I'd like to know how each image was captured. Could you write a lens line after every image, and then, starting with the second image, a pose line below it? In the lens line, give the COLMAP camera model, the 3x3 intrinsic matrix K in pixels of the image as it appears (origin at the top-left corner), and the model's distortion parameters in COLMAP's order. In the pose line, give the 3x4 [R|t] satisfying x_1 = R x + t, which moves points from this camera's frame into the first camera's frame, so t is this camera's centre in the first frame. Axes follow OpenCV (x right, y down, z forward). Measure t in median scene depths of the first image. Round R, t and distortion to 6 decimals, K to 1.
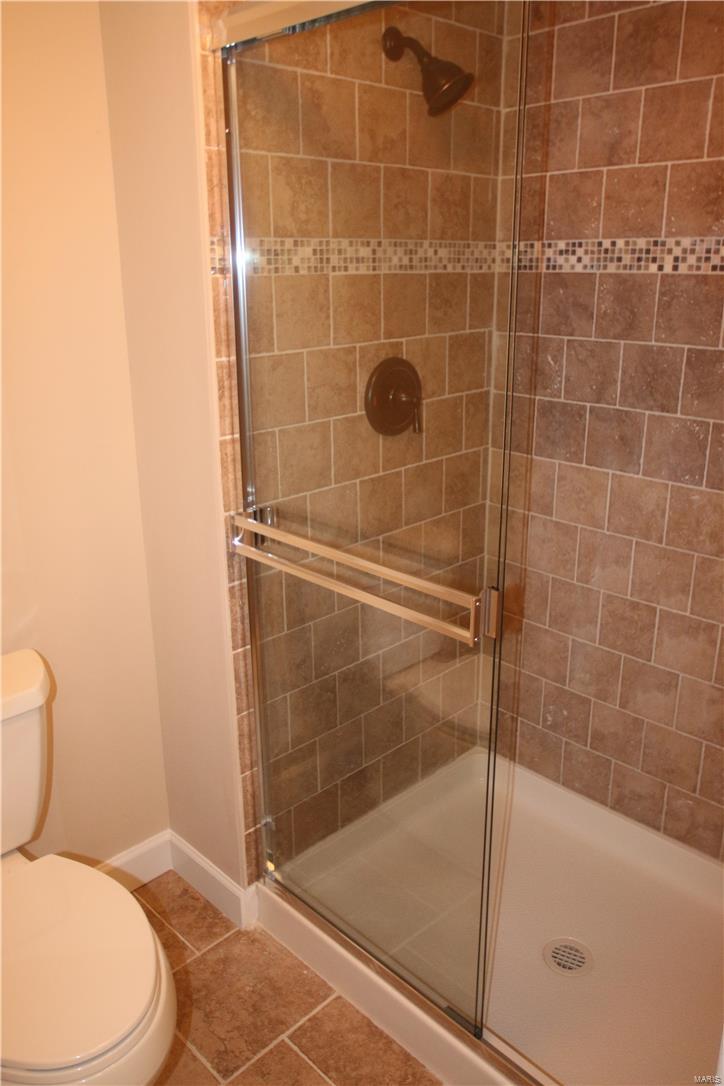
lens RADIAL K [[864.8, 0, 362.2], [0, 864.8, 539.5], [0, 0, 1]] dist [-0.016762, 0.000187]
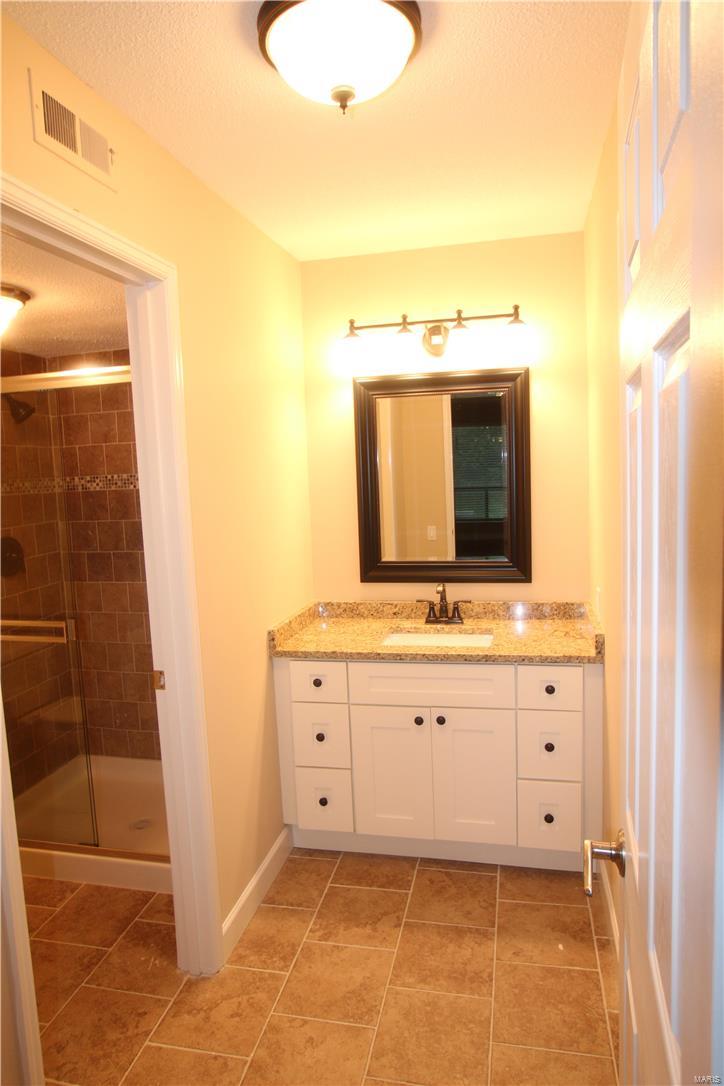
lens RADIAL K [[712.5, 0, 359.4], [0, 712.5, 540.7], [0, 0, 1]] dist [-0.052789, -0.000304]
pose [[0.849480, -0.082177, 0.521182, -0.112446], [0.197601, 0.965457, -0.169843, 0.220758], [-0.489222, 0.247265, 0.836374, -0.702007]]
